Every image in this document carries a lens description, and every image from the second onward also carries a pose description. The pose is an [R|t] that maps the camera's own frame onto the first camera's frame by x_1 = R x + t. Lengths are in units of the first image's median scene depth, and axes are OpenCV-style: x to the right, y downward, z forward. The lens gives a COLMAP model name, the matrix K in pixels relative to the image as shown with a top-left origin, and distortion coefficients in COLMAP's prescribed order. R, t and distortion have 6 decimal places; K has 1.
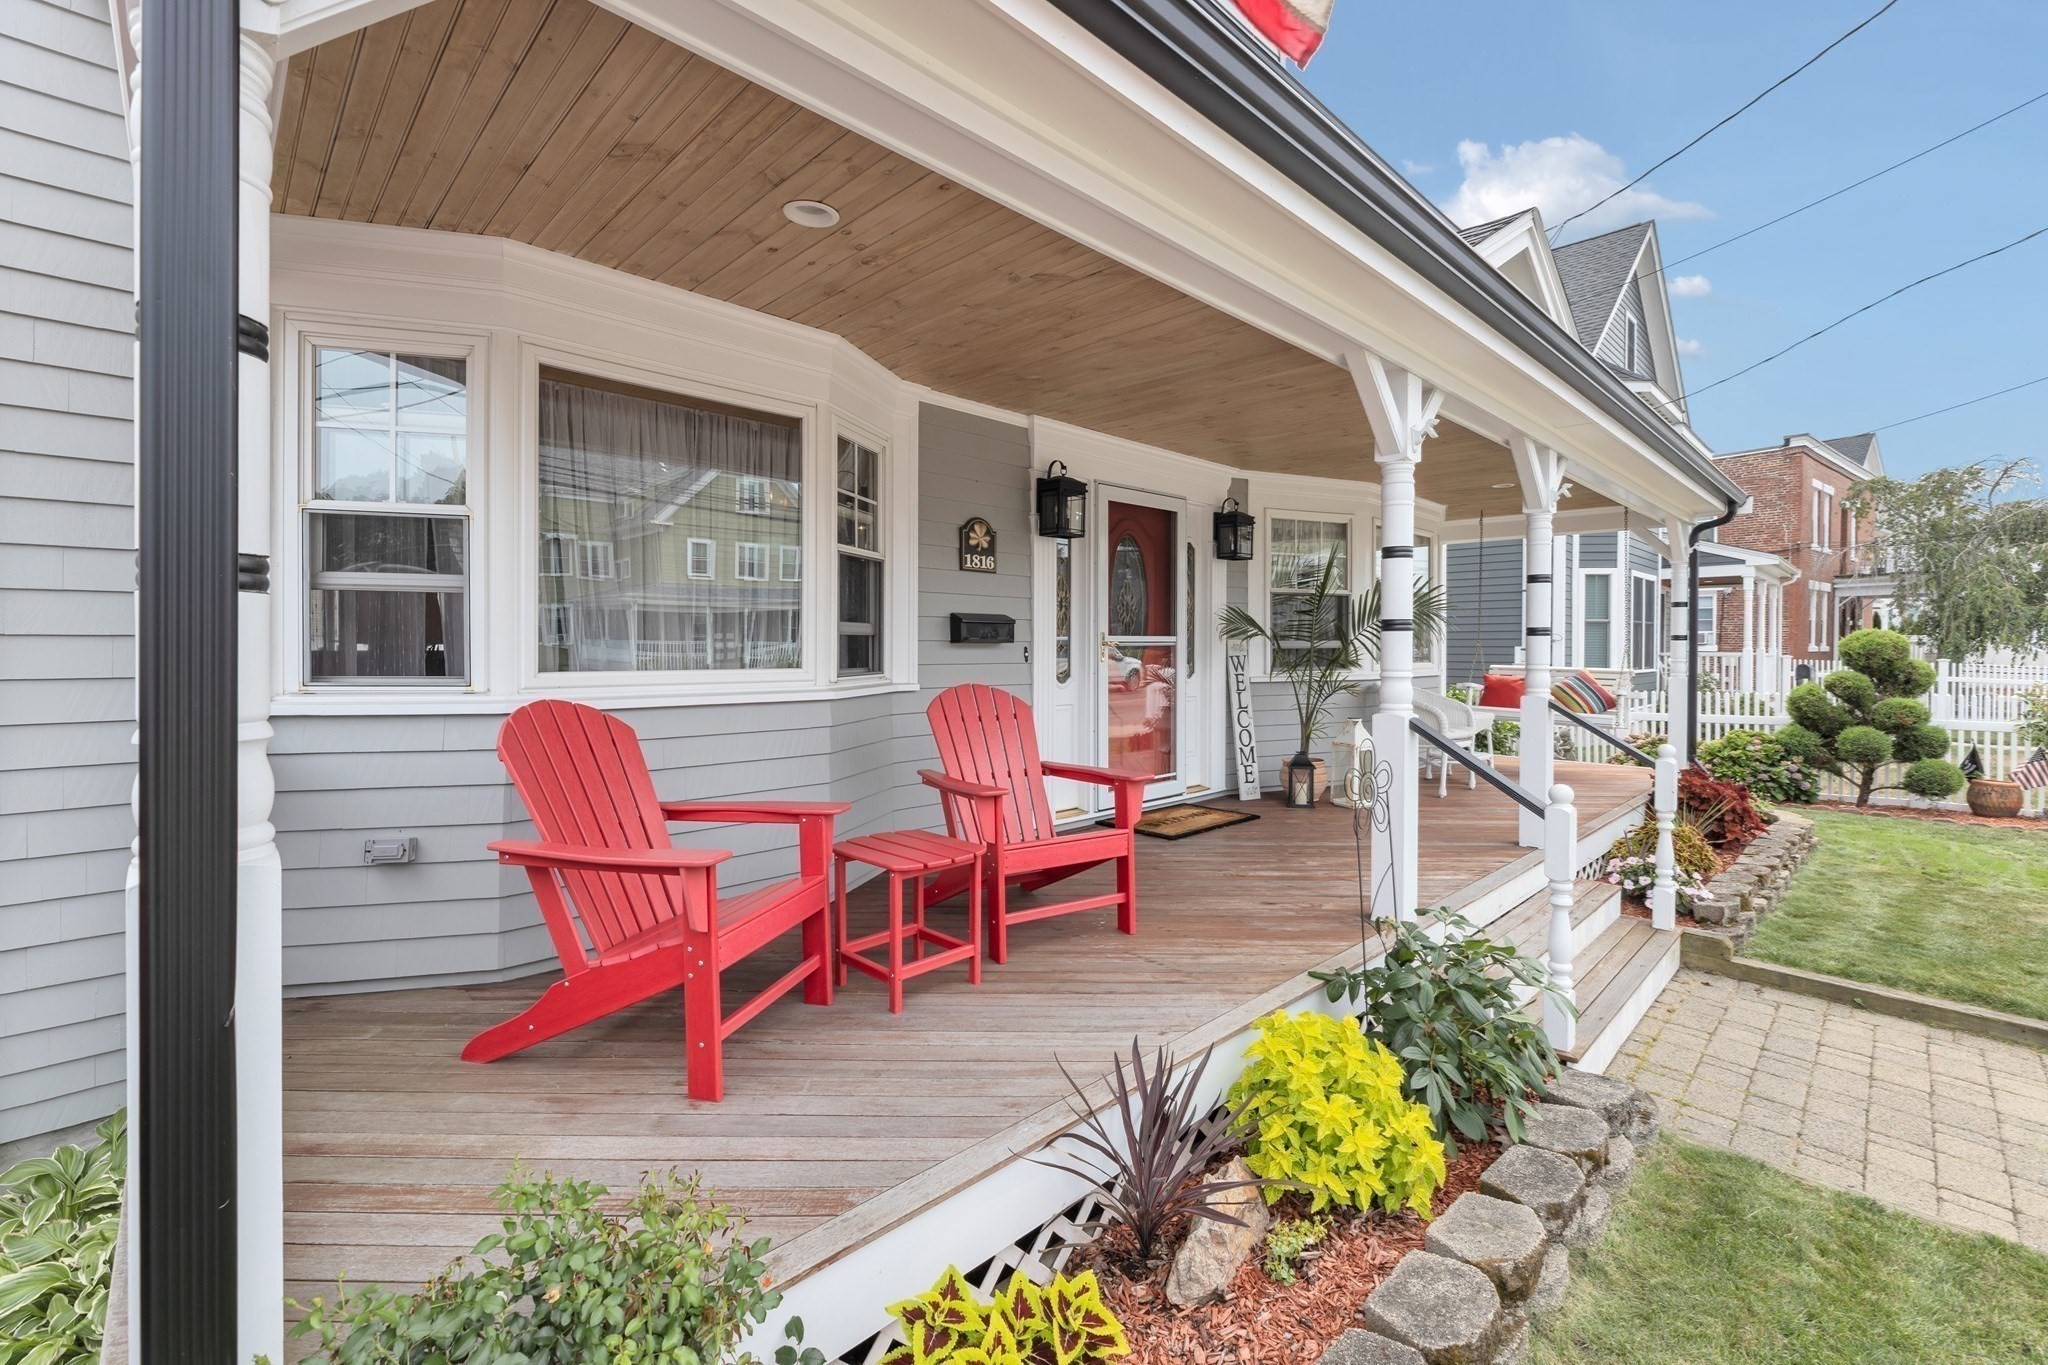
lens RADIAL K [[864.5, 0, 1055.0], [0, 864.5, 647.7], [0, 0, 1]] dist [-0.002518, -0.000335]
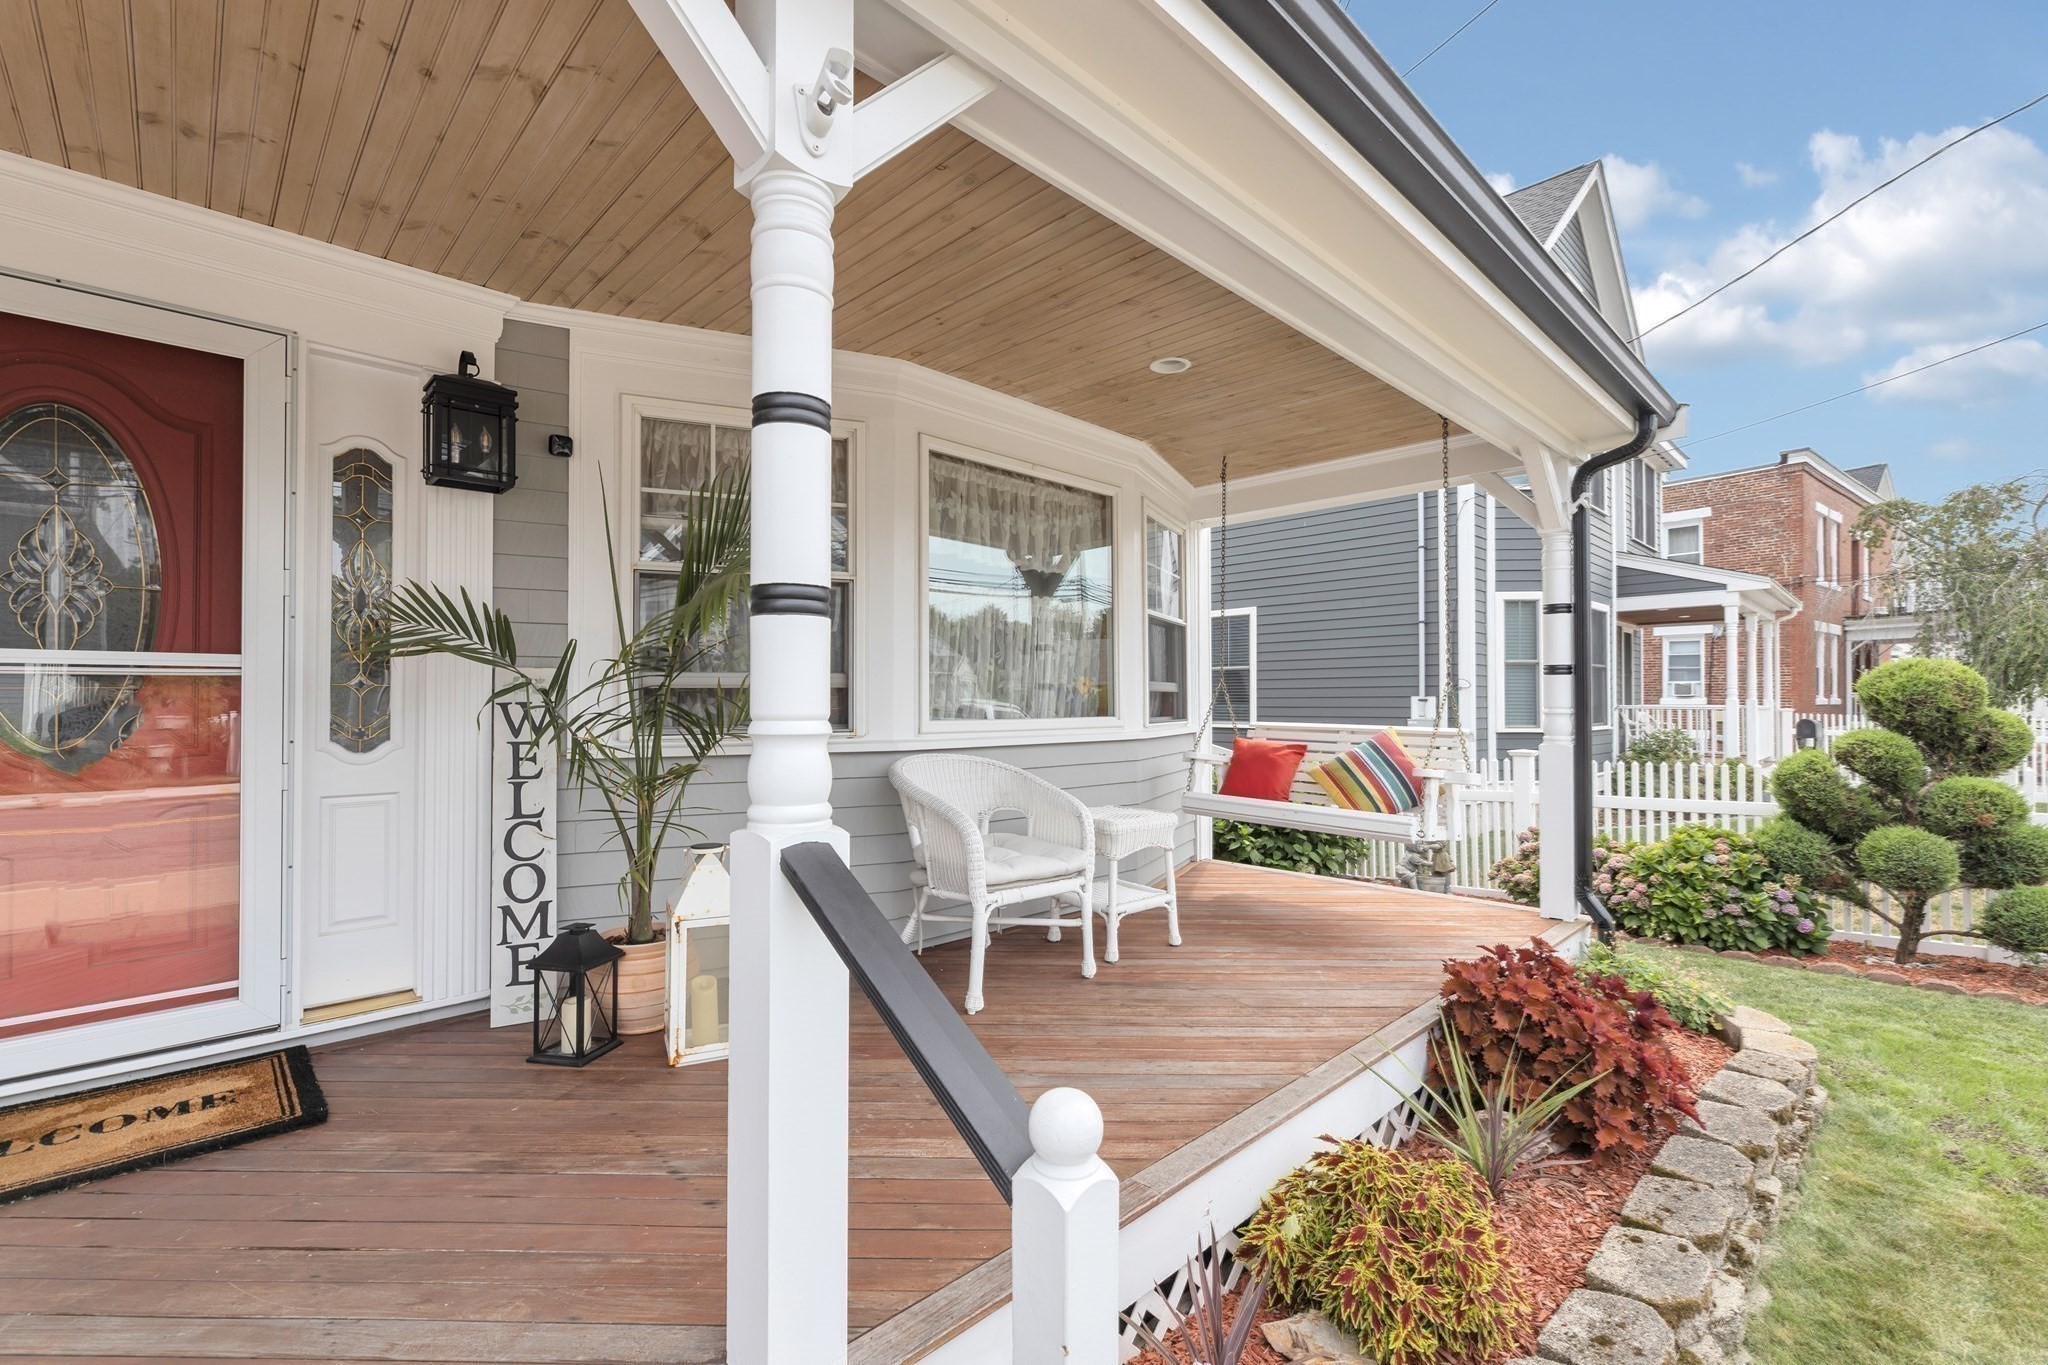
lens RADIAL K [[864.5, 0, 1019.7], [0, 864.5, 684.1], [0, 0, 1]] dist [-0.002518, -0.000335]
pose [[0.999565, -0.003359, -0.029294, 0.342121], [0.002659, 0.999711, -0.023906, 0.007857], [0.029366, 0.023818, 0.999285, 0.381843]]
